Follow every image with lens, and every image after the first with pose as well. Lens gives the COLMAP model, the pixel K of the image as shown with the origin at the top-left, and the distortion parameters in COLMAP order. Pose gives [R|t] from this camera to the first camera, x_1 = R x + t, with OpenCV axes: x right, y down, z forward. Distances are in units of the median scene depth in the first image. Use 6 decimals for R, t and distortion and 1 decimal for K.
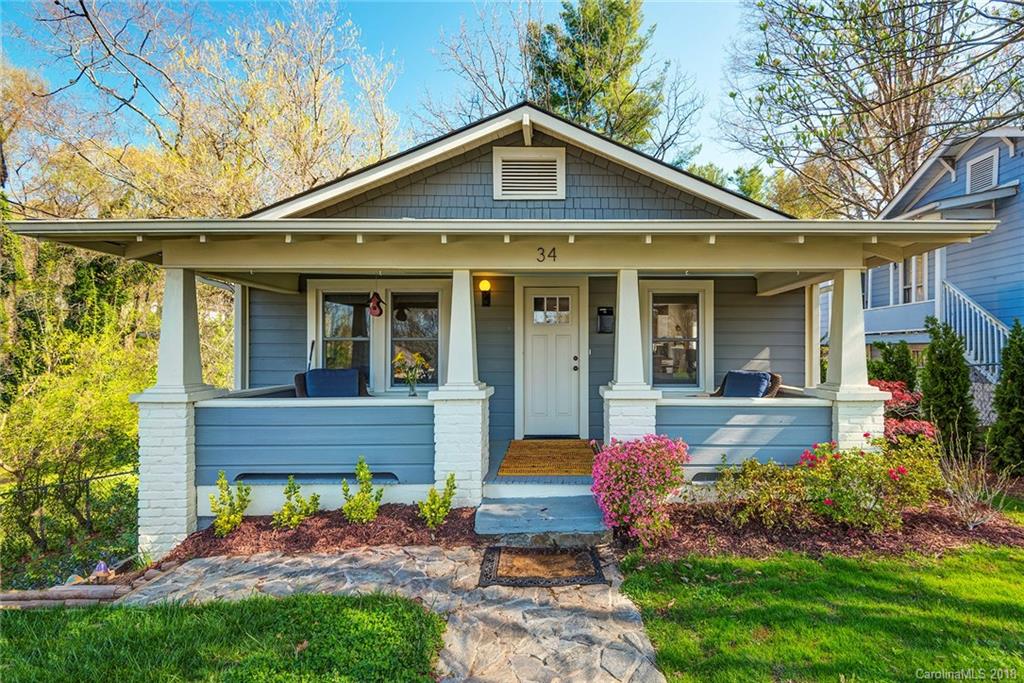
lens RADIAL K [[482.4, 0, 515.2], [0, 482.4, 339.3], [0, 0, 1]] dist [0.019466, -0.021153]
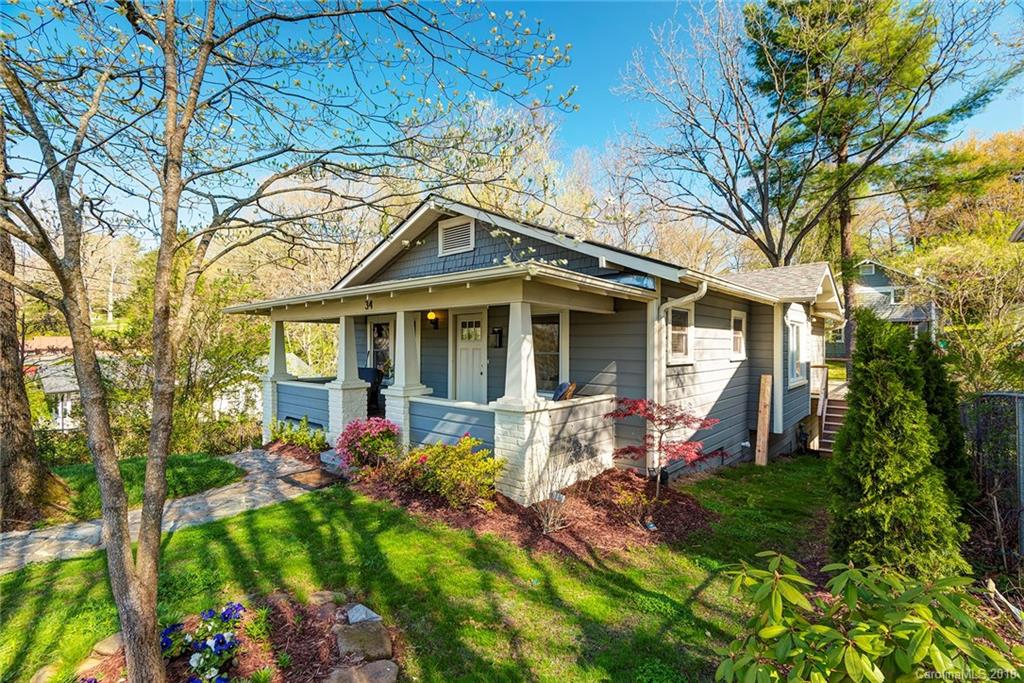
lens RADIAL K [[464.2, 0, 510.4], [0, 464.2, 325.2], [0, 0, 1]] dist [0.024294, -0.012261]
pose [[0.726665, -0.029721, -0.686349, 1.068369], [0.010606, 0.999430, -0.032049, -0.032852], [0.686910, 0.016009, 0.726566, 0.119214]]
